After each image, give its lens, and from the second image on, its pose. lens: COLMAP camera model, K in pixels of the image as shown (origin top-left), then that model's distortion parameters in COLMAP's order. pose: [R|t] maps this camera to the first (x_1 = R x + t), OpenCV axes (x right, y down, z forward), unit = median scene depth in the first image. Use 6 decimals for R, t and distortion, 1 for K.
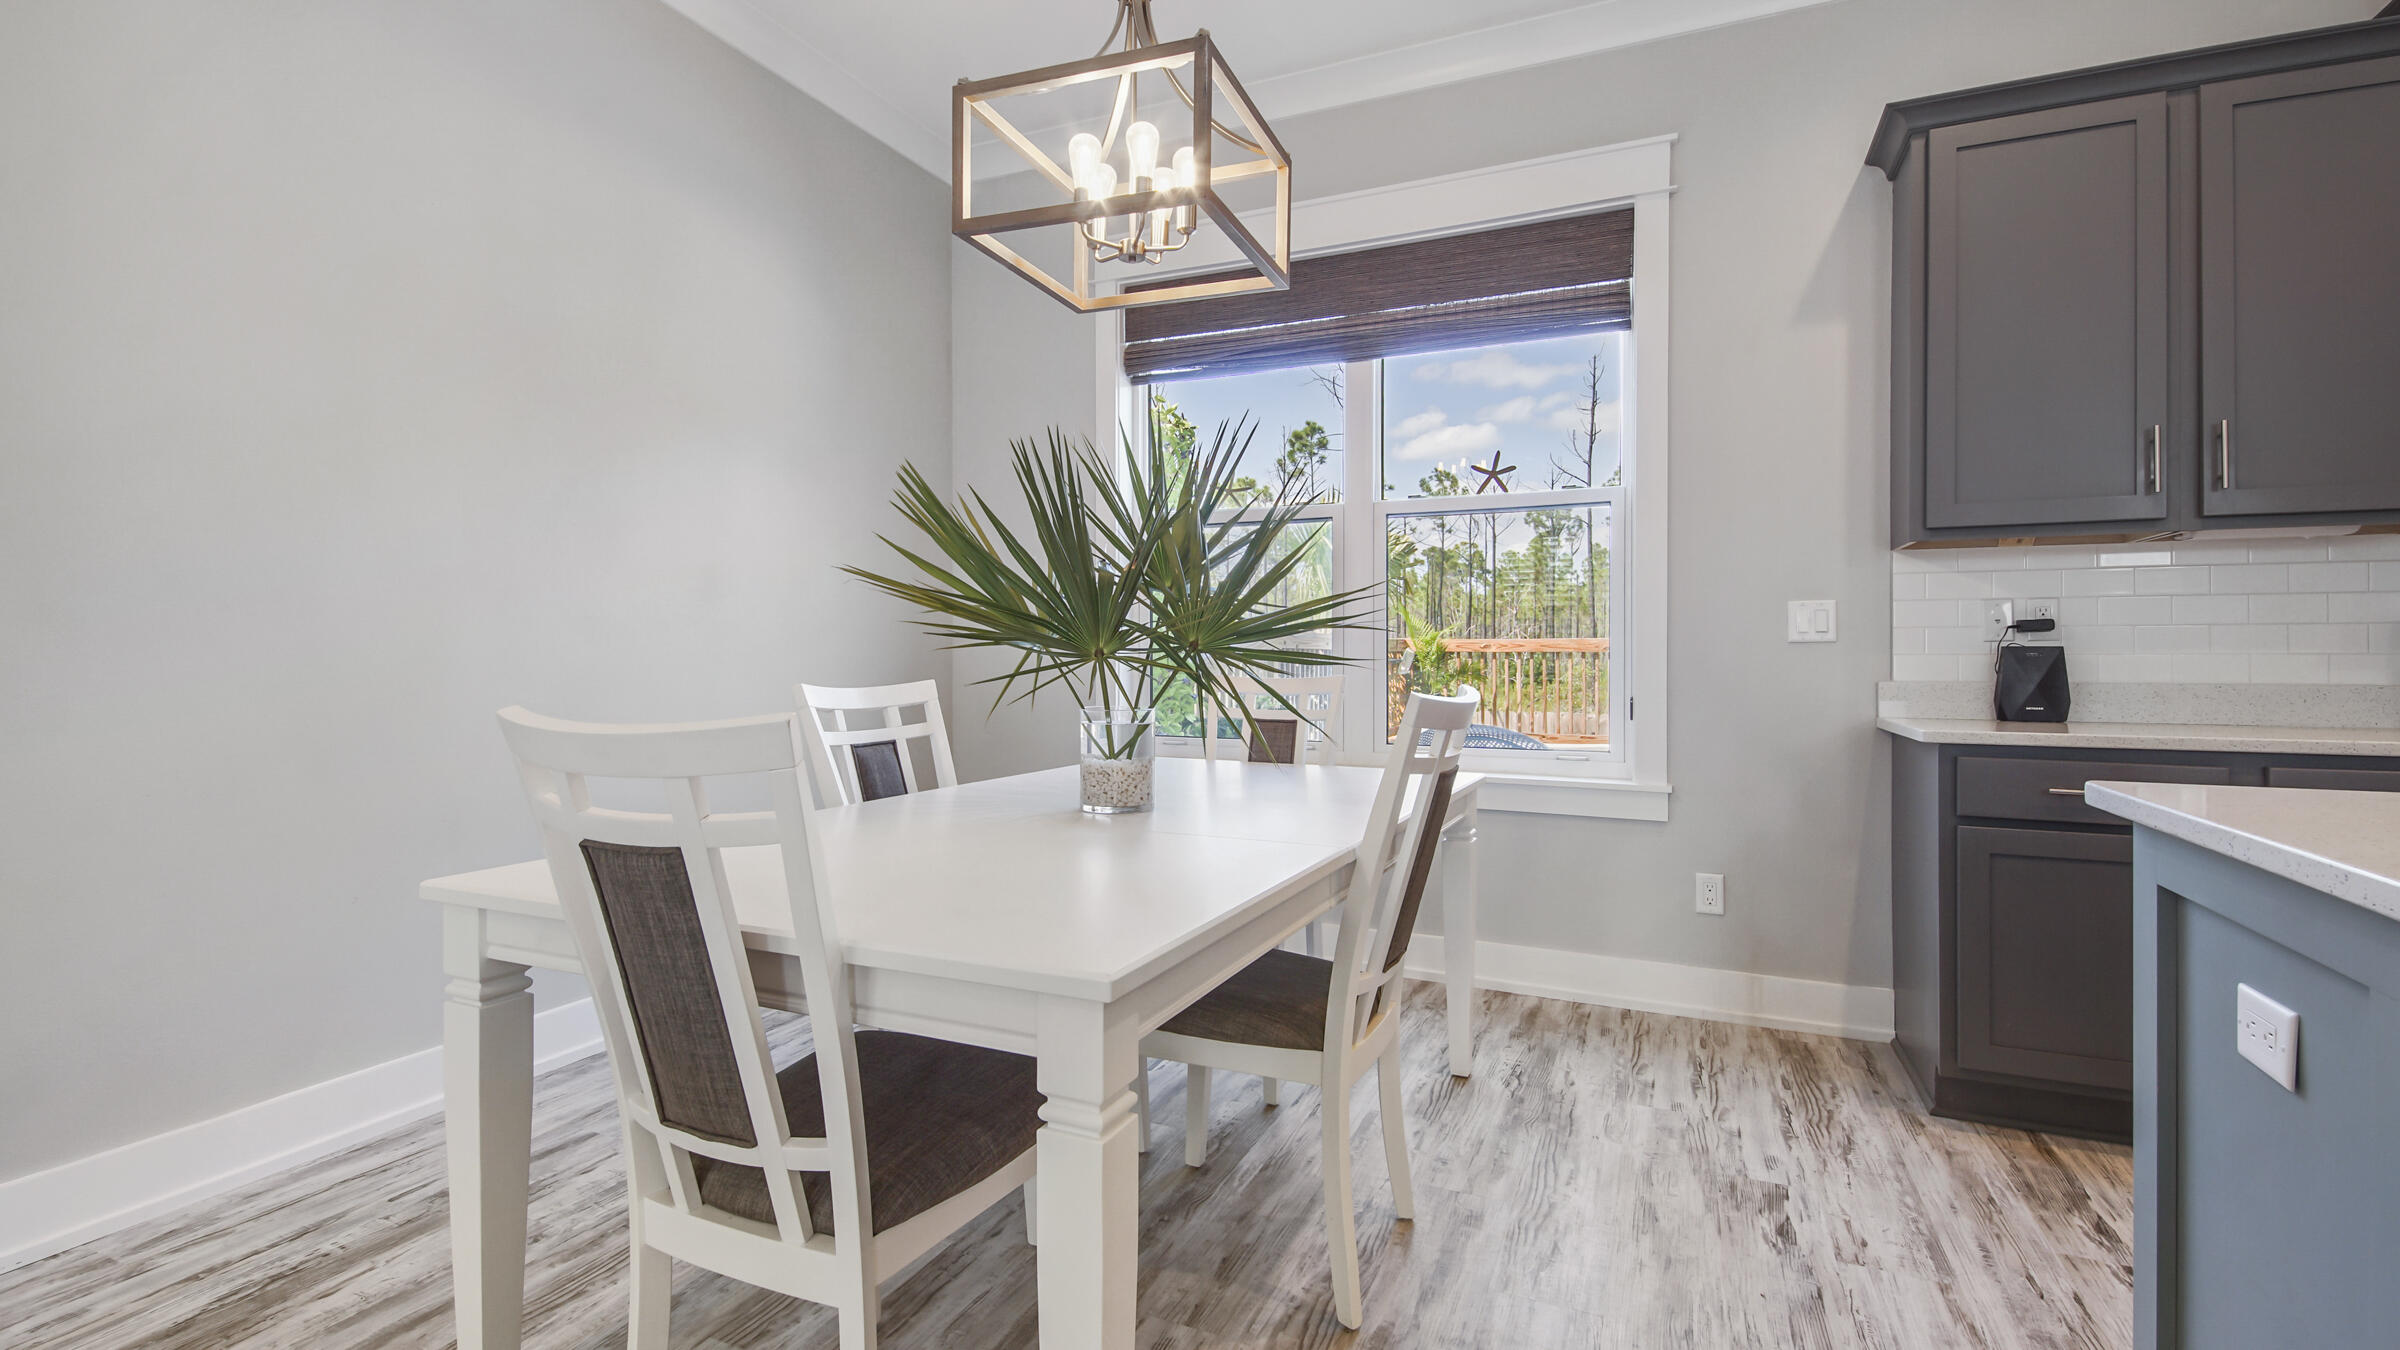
lens RADIAL K [[1063.0, 0, 1198.1], [0, 1063.0, 666.5], [0, 0, 1]] dist [0.036141, -0.019901]
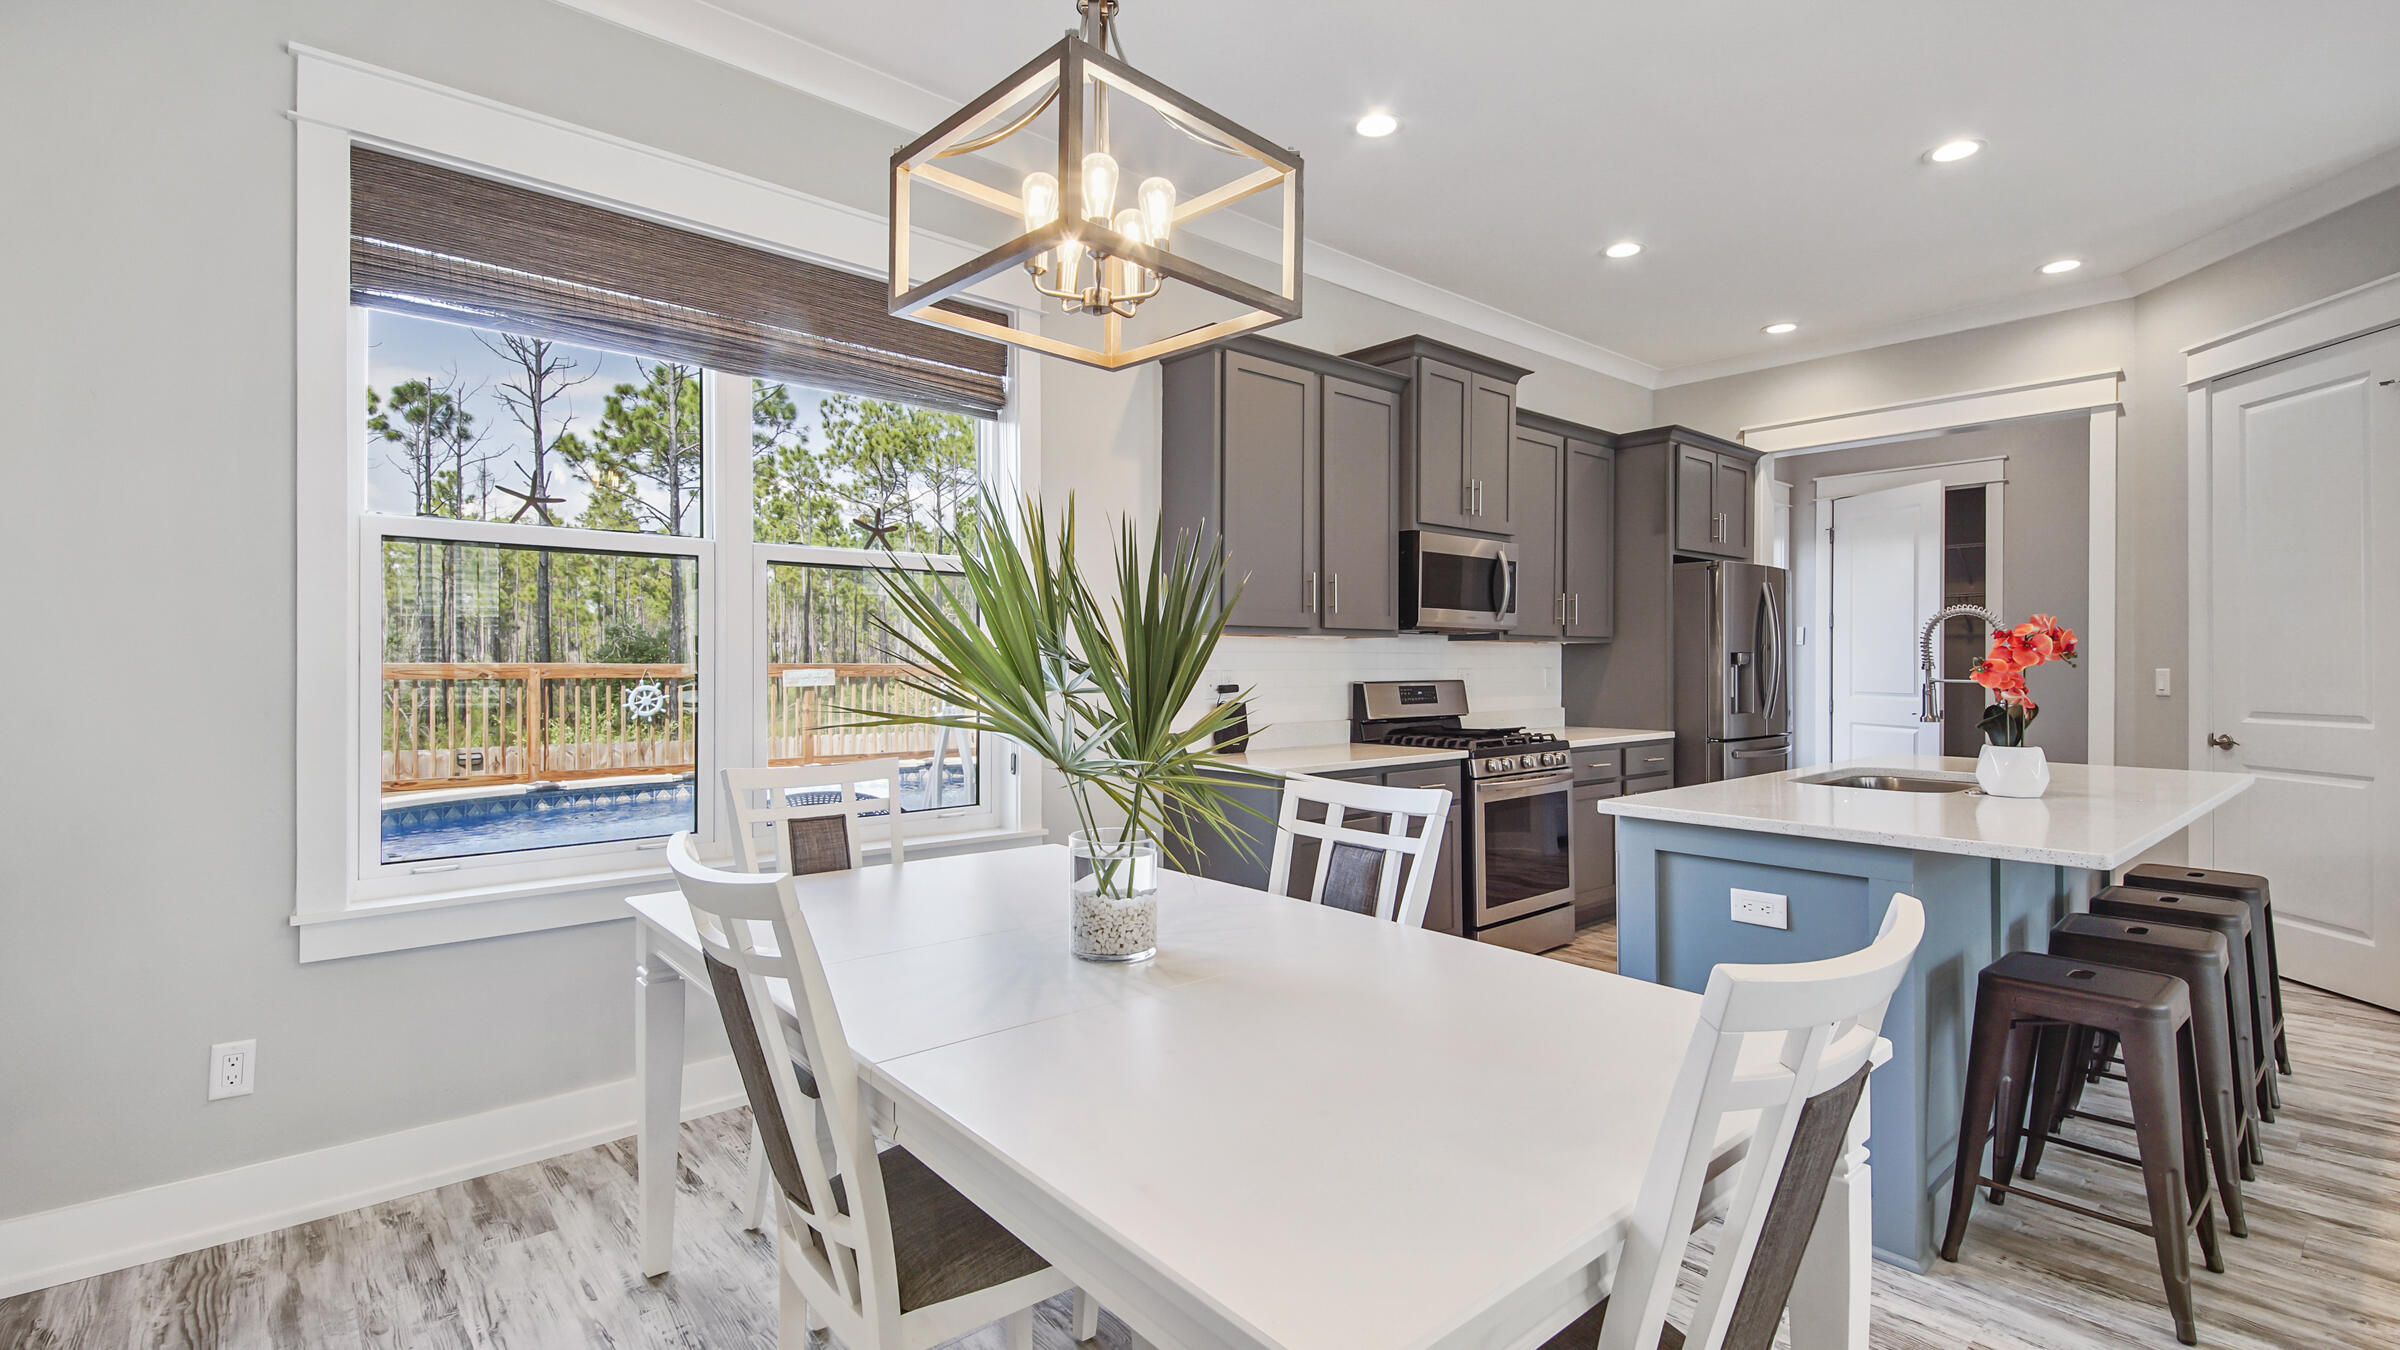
lens RADIAL K [[1063.0, 0, 1171.2], [0, 1063.0, 669.1], [0, 0, 1]] dist [0.036141, -0.019901]
pose [[0.430246, -0.005816, 0.902693, -0.675310], [0.007416, 0.999968, 0.002907, -0.077920], [-0.902681, 0.005444, 0.430276, 0.475929]]
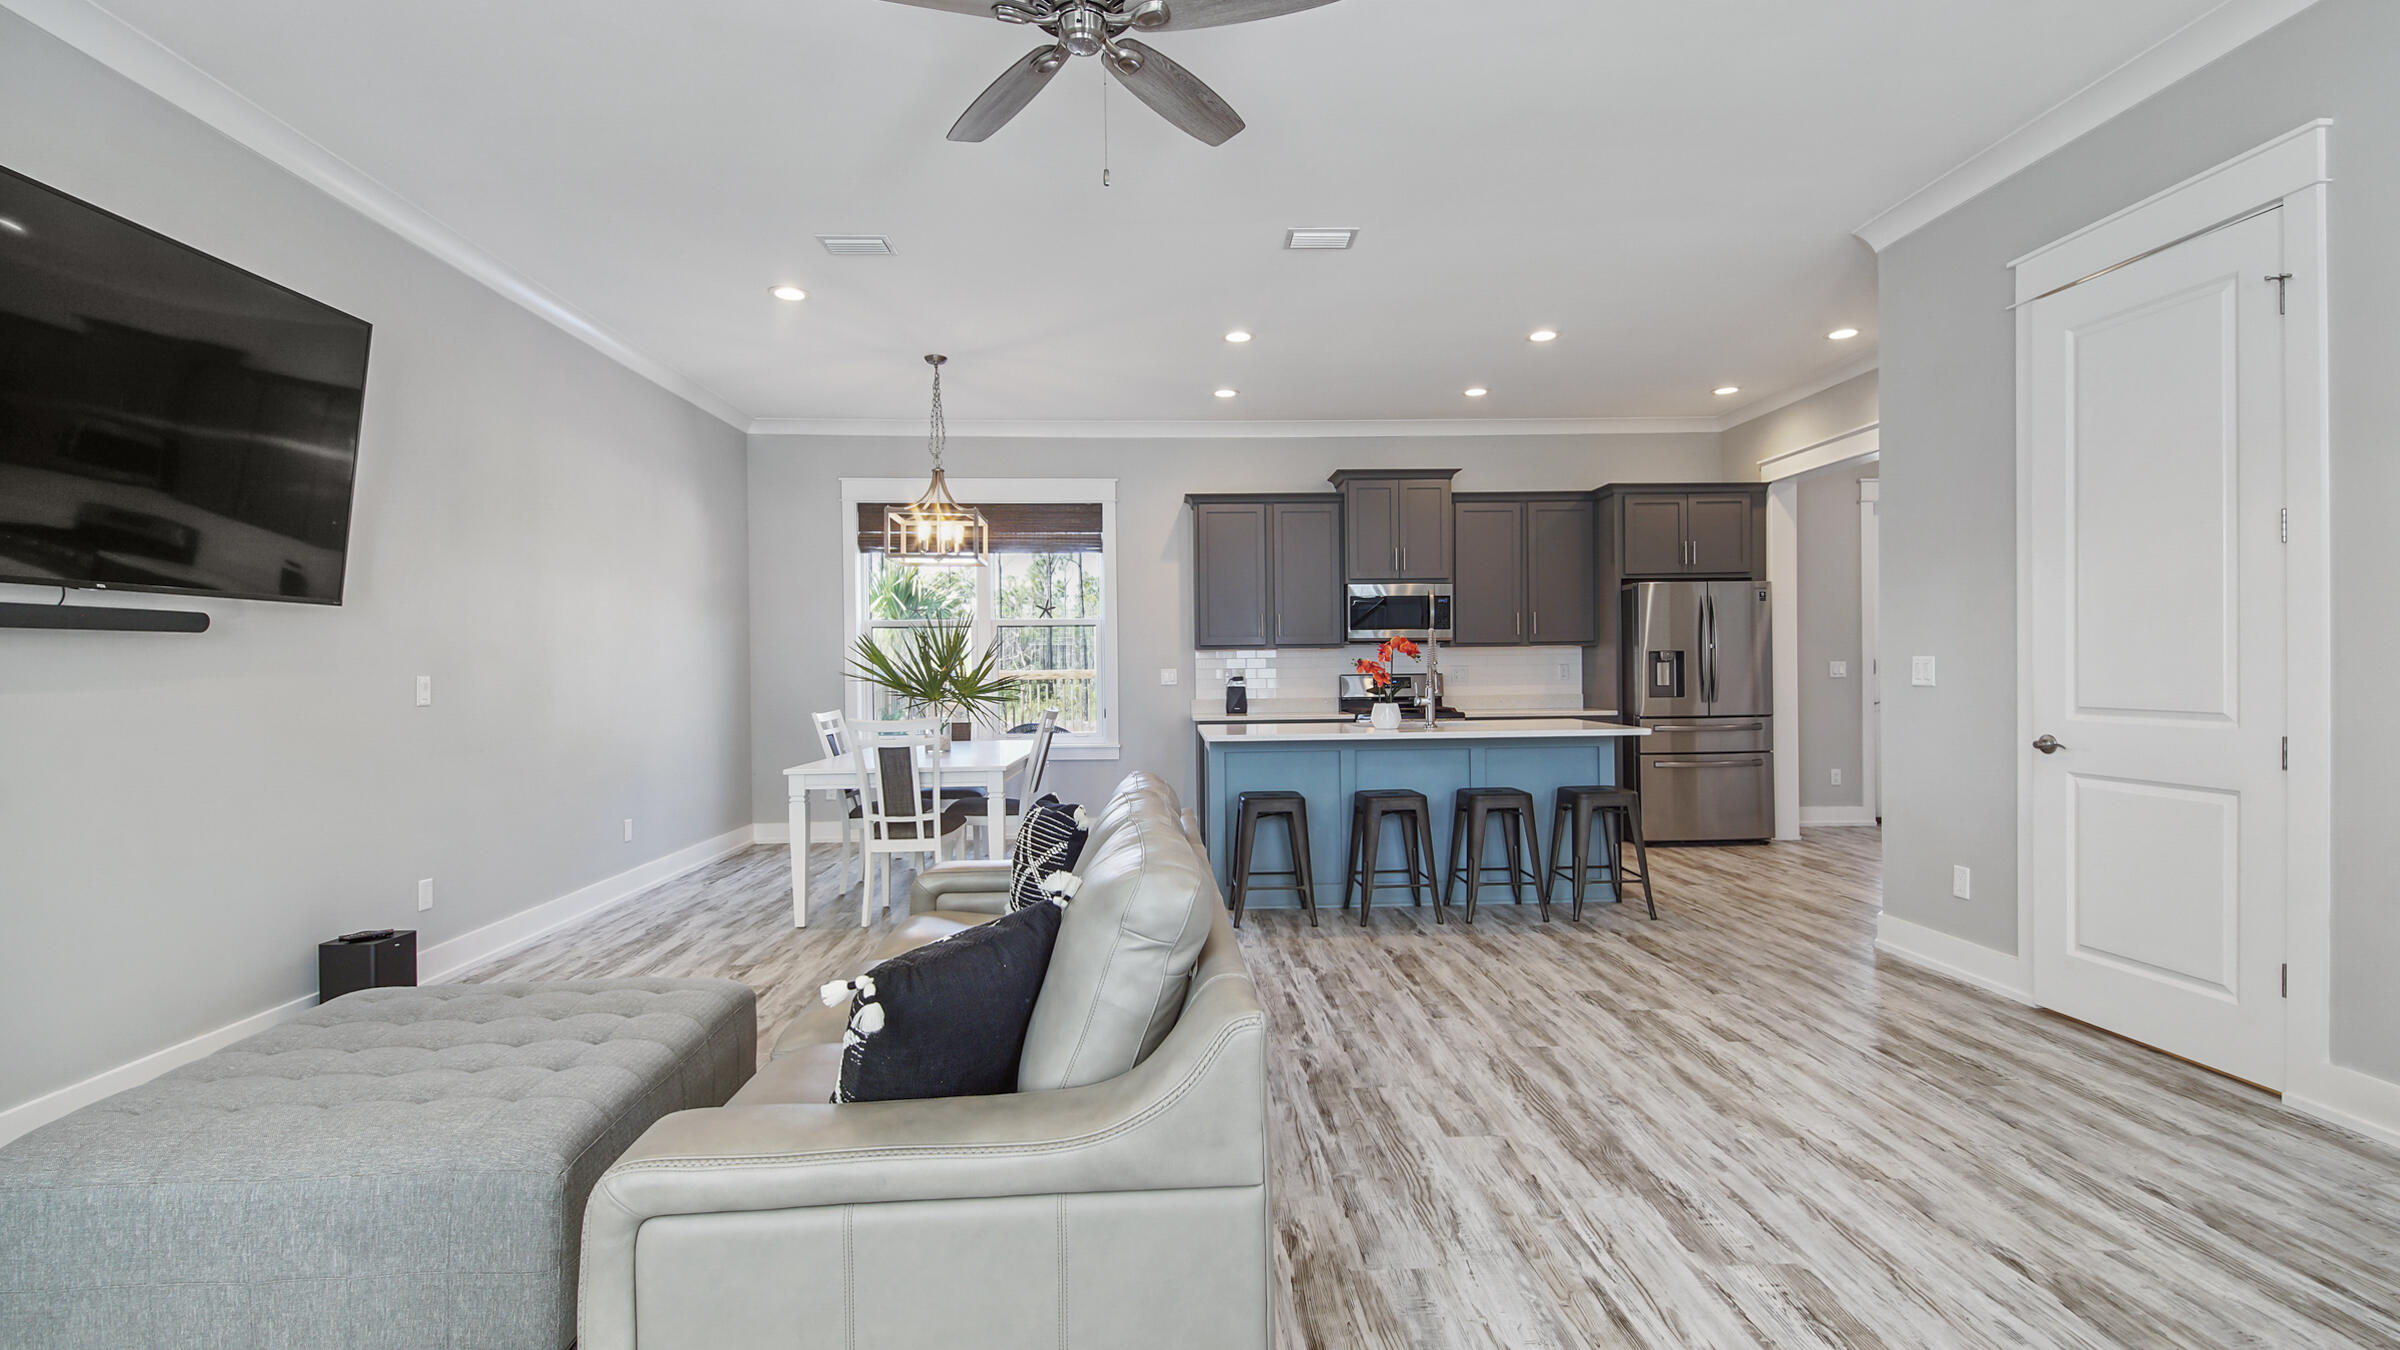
lens RADIAL K [[1063.0, 0, 1198.4], [0, 1063.0, 669.6], [0, 0, 1]] dist [0.036141, -0.019901]
pose [[0.895263, -0.011358, 0.445392, -0.594242], [0.016034, 0.999849, -0.006731, -0.049159], [-0.445248, 0.013167, 0.895310, -1.561771]]
